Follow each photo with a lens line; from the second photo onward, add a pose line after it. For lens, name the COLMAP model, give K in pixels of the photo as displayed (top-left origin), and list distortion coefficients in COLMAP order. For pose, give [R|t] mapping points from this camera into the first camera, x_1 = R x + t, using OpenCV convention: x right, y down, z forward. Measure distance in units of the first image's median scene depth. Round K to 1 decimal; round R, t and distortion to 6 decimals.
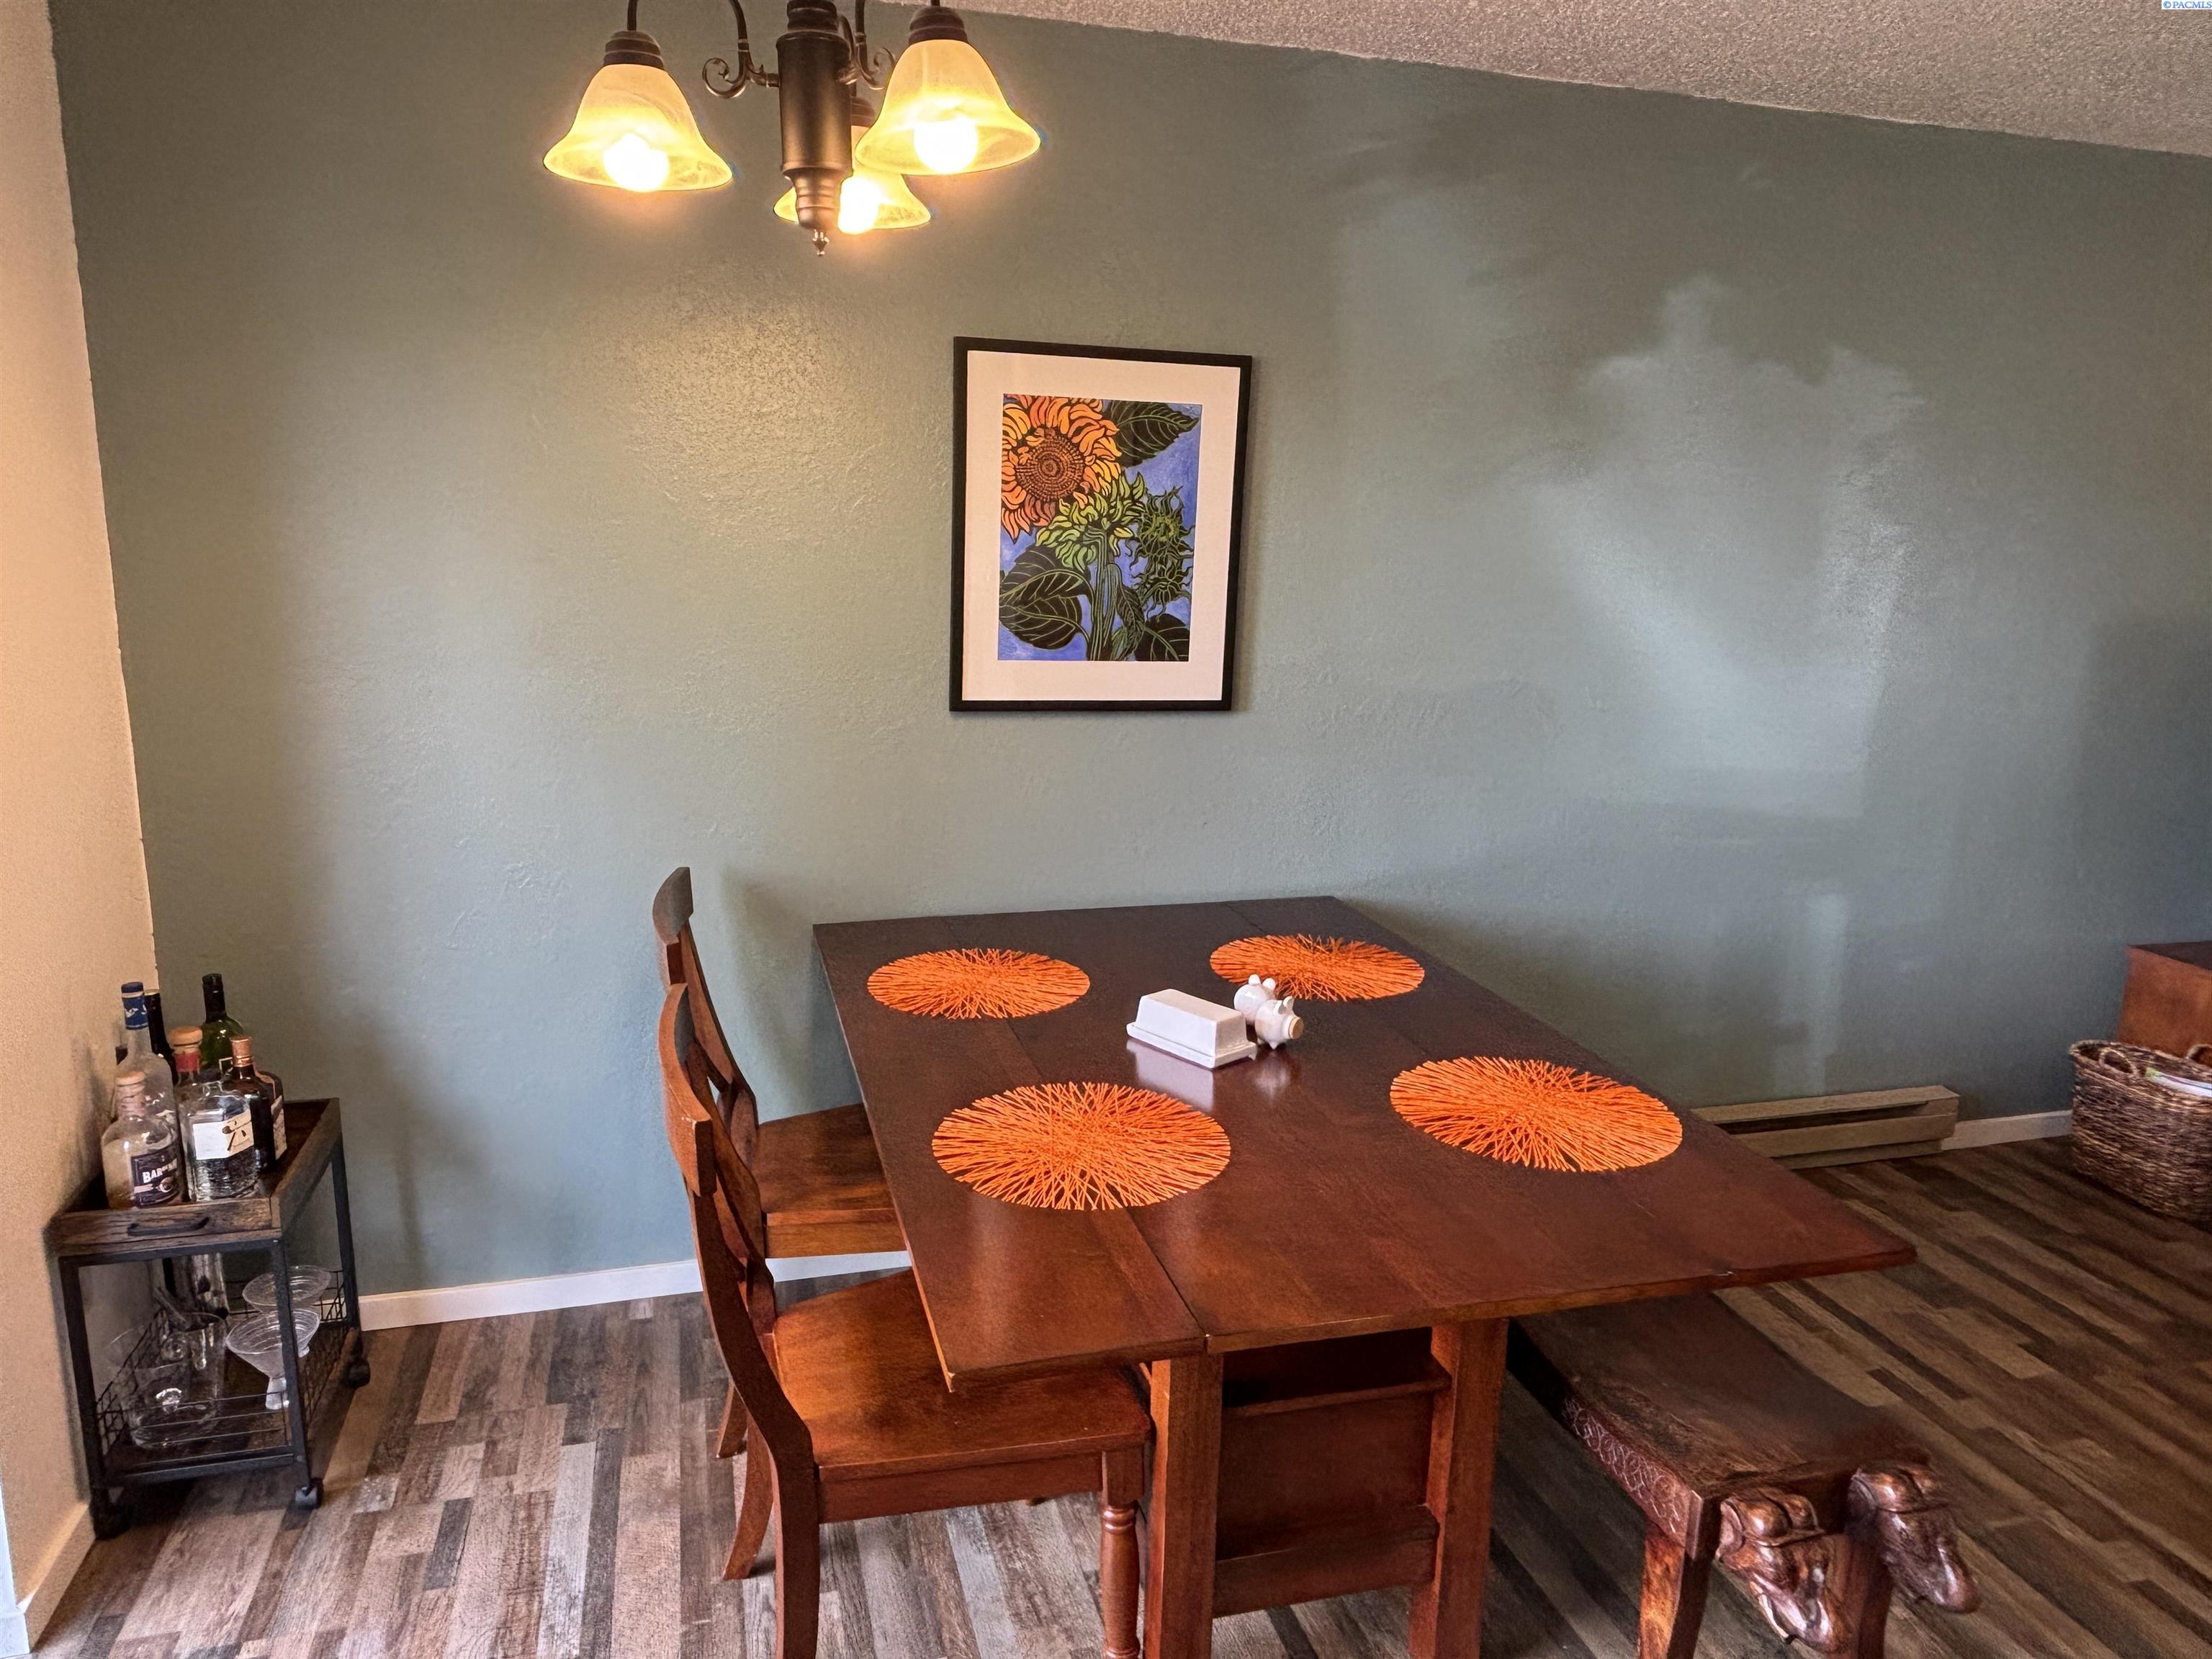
lens RADIAL K [[1414.6, 0, 1106.0], [0, 1414.6, 829.5], [0, 0, 1]] dist [0.035588, 0.000289]
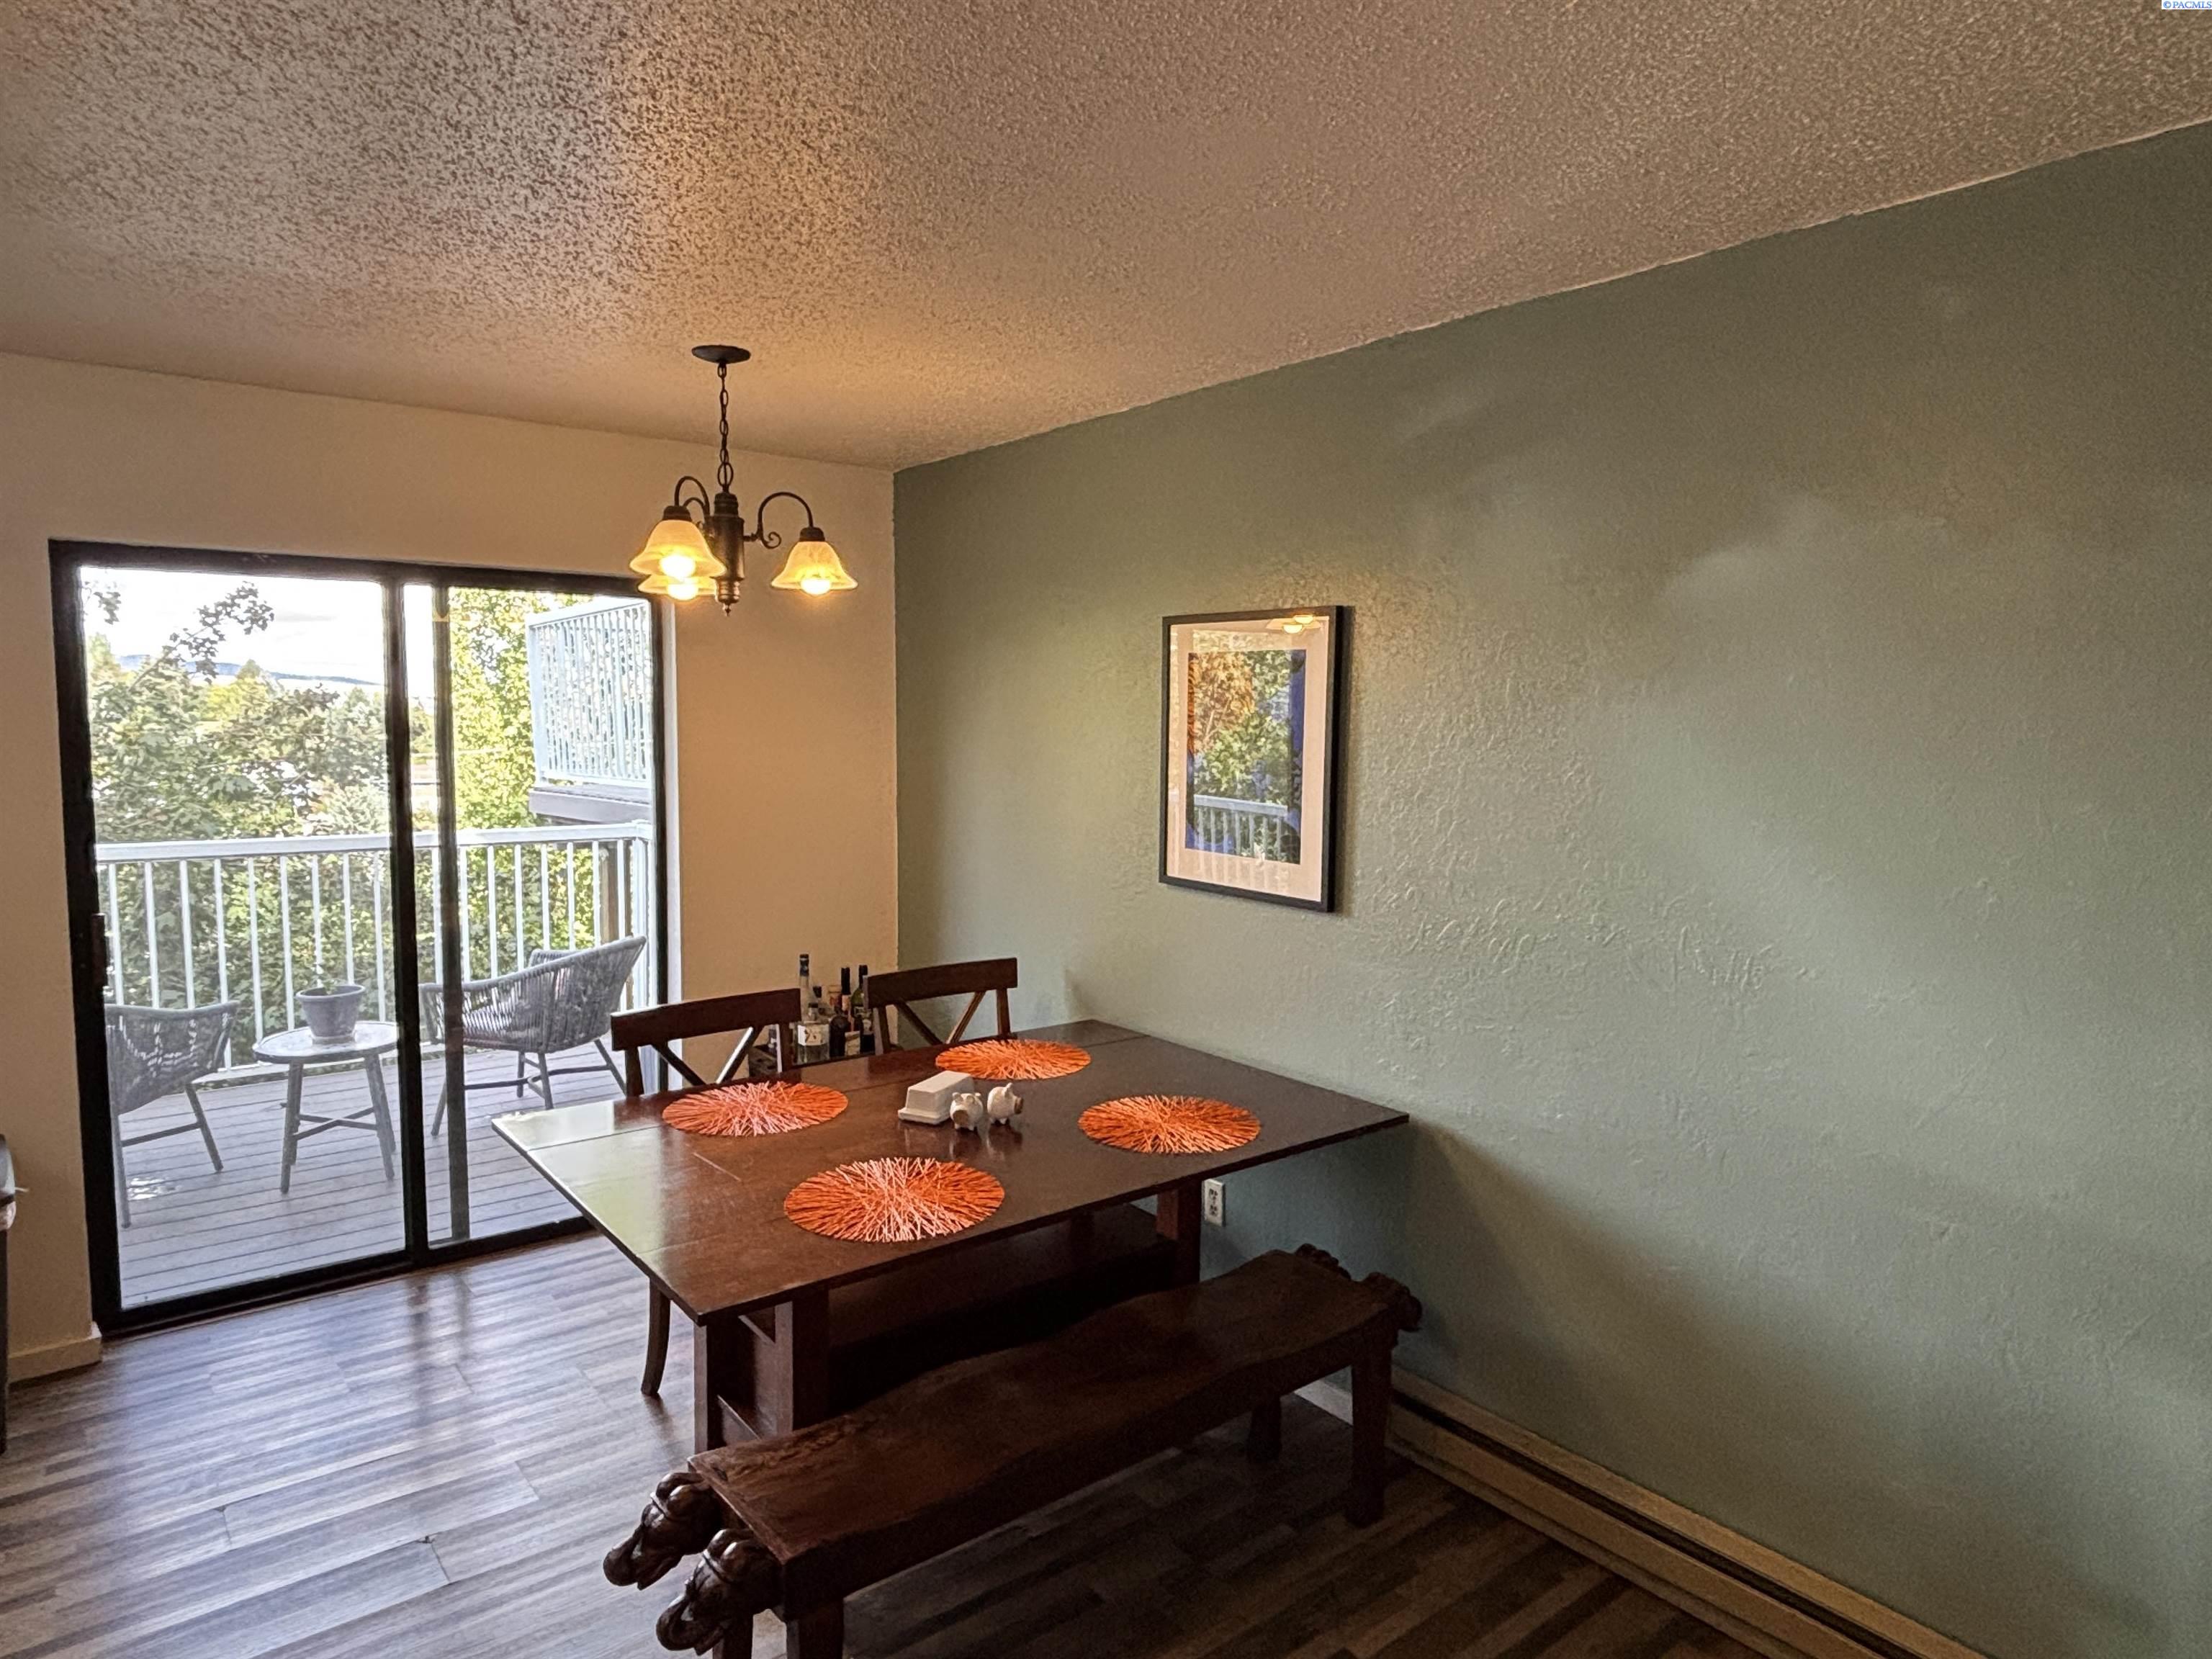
lens RADIAL K [[1306.9, 0, 1107.9], [0, 1306.9, 907.7], [0, 0, 1]] dist [0.029303, 0.000048]
pose [[0.371451, 0.103909, -0.922620, 0.978556], [-0.200785, 0.979193, 0.029443, -0.083580], [0.906482, 0.174311, 0.384586, 0.451765]]
